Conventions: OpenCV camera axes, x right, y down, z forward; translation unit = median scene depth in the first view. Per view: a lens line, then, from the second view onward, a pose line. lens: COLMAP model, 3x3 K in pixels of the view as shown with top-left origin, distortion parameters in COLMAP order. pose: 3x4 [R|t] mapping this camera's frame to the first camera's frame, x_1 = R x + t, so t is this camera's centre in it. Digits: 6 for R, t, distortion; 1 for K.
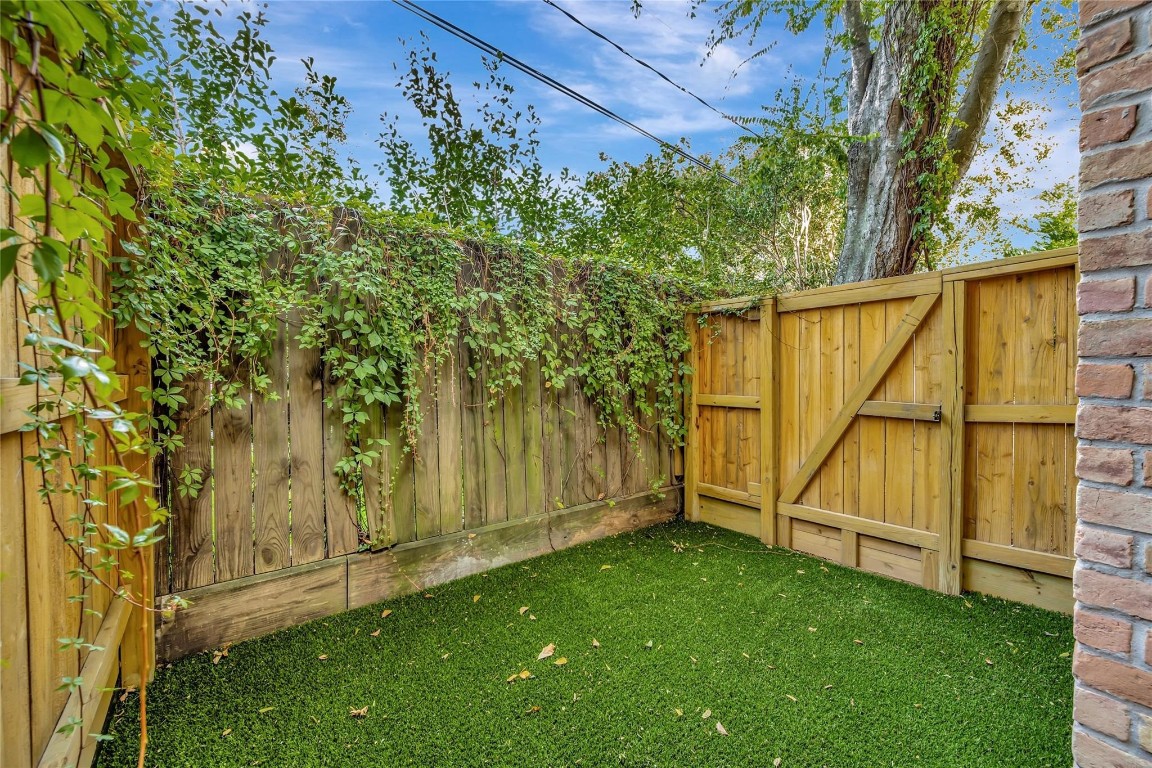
lens RADIAL K [[452.1, 0, 579.8], [0, 452.1, 387.3], [0, 0, 1]] dist [0.000526, 0.000317]
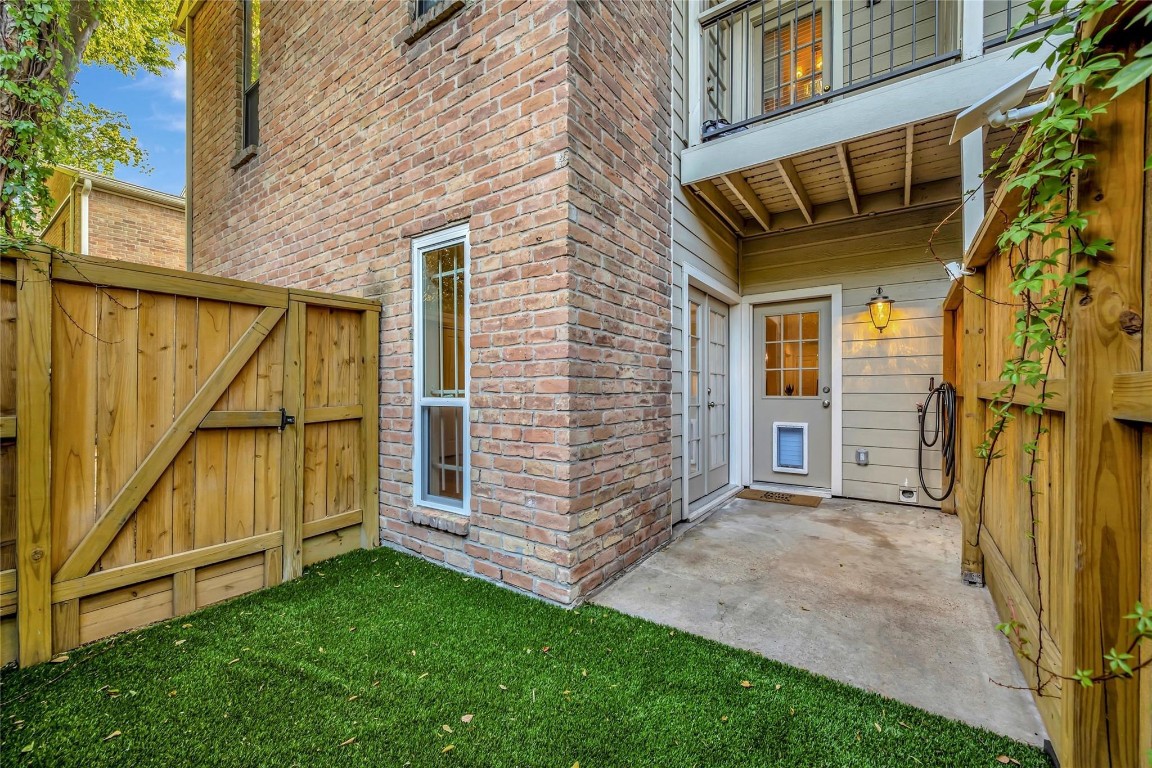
lens RADIAL K [[452.1, 0, 579.8], [0, 452.1, 387.3], [0, 0, 1]] dist [0.000526, 0.000317]
pose [[-0.263375, 0.013353, 0.964601, -0.437360], [0.023250, 0.999702, -0.007491, 0.007231], [-0.964413, 0.020454, -0.263607, 0.578821]]
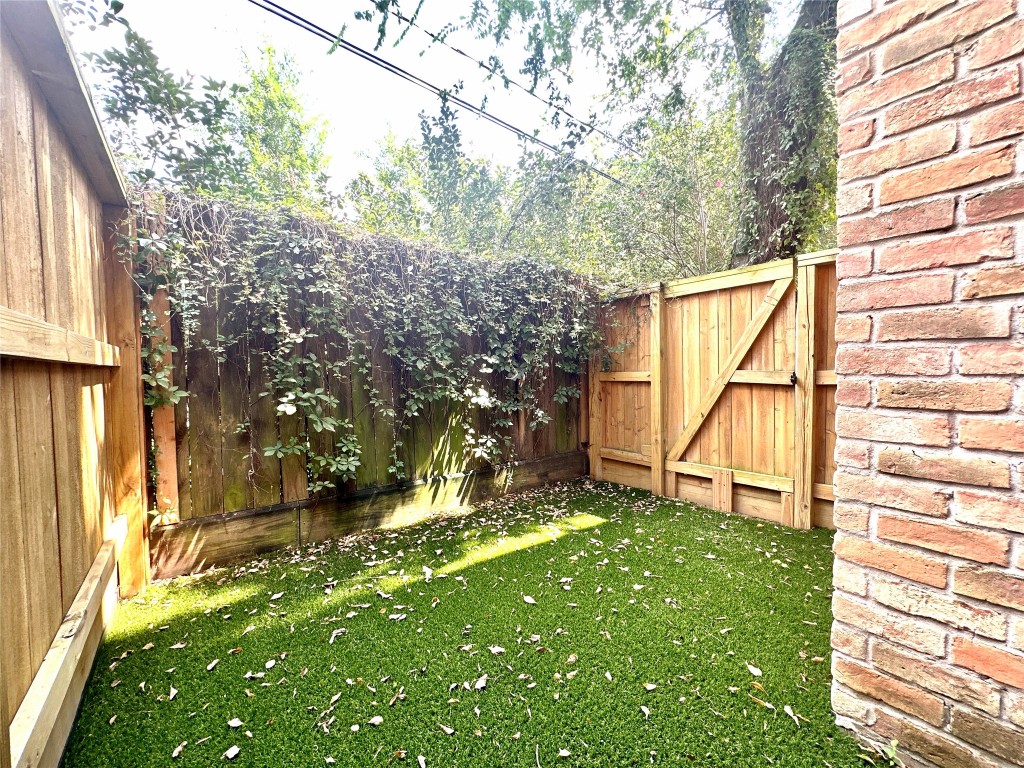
lens RADIAL K [[409.1, 0, 511.6], [0, 409.1, 380.5], [0, 0, 1]] dist [-0.001806, -0.000141]
pose [[0.999580, -0.023059, -0.017571, 0.072103], [0.023092, 0.999732, 0.001645, 0.042810], [0.017528, -0.002050, 0.999844, -0.080155]]
